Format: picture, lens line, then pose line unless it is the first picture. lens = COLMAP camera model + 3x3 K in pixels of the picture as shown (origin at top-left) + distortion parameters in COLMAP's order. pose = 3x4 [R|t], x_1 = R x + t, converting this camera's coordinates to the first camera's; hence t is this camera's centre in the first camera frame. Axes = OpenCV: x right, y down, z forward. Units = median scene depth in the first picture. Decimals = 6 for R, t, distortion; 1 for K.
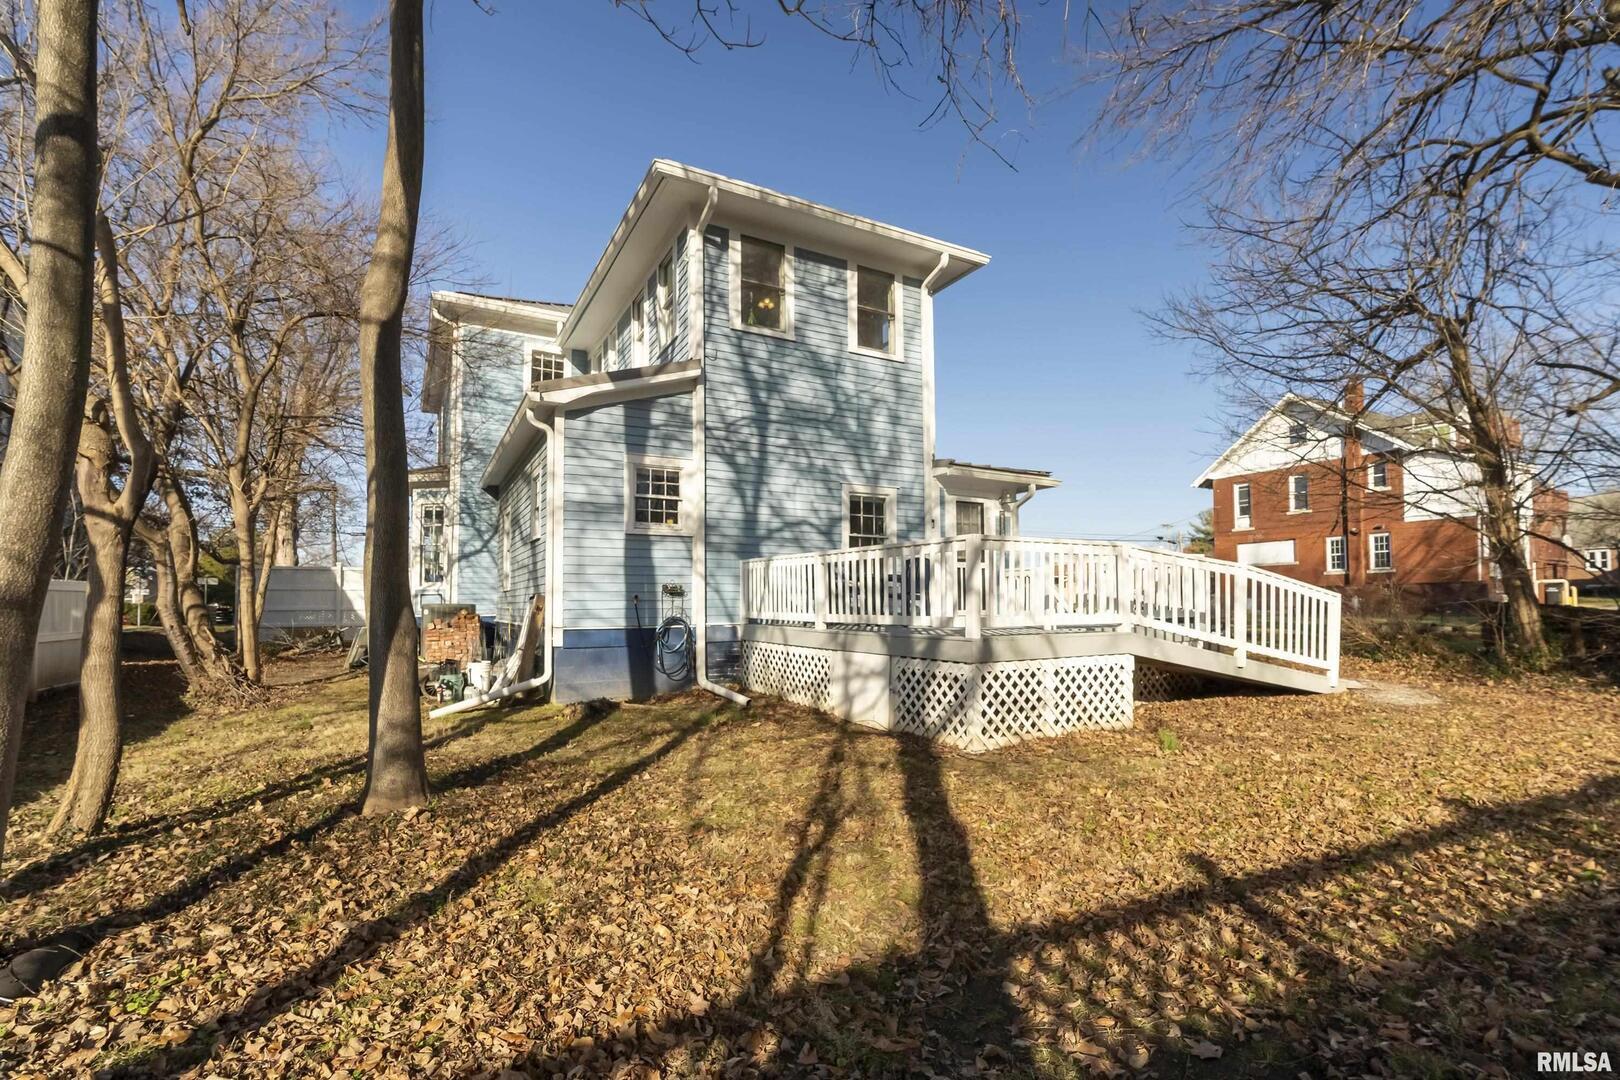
lens RADIAL K [[753.2, 0, 801.4], [0, 753.2, 606.5], [0, 0, 1]] dist [-0.010809, 0.000943]
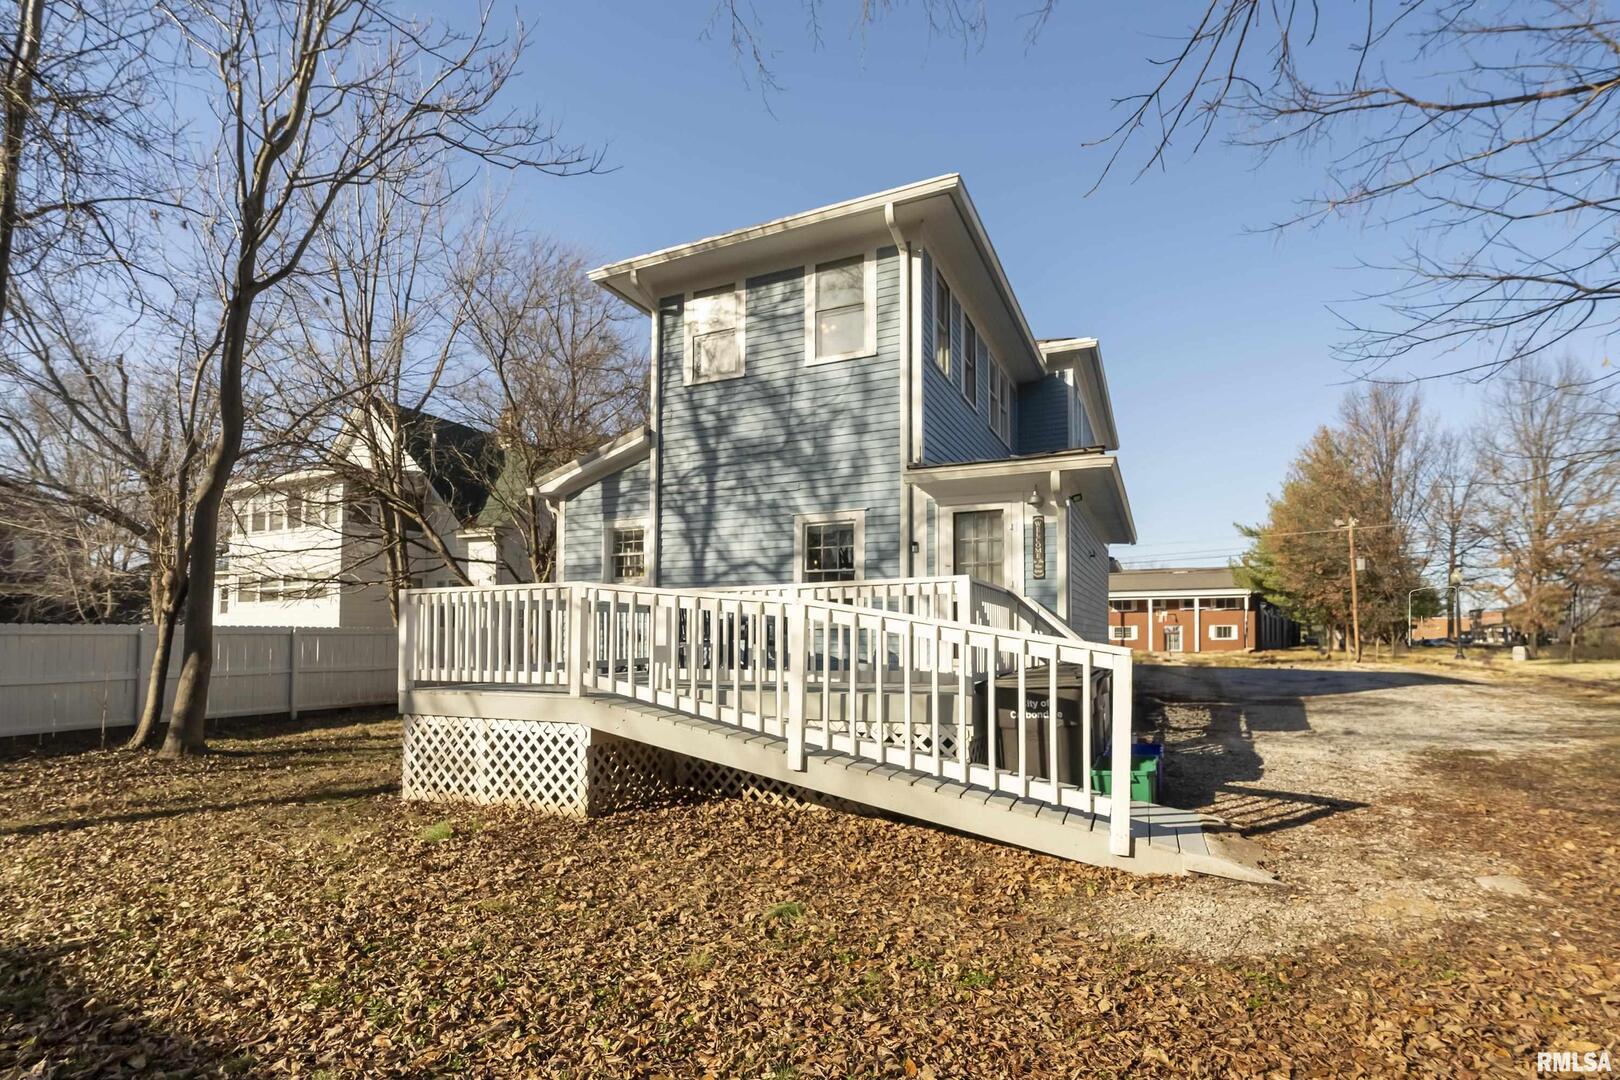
lens RADIAL K [[753.2, 0, 803.7], [0, 753.2, 631.6], [0, 0, 1]] dist [-0.010809, 0.000943]
pose [[0.585334, -0.002704, -0.810787, 0.835530], [-0.001561, 0.999989, -0.004461, -0.021179], [0.810790, 0.003877, 0.585324, 0.506799]]
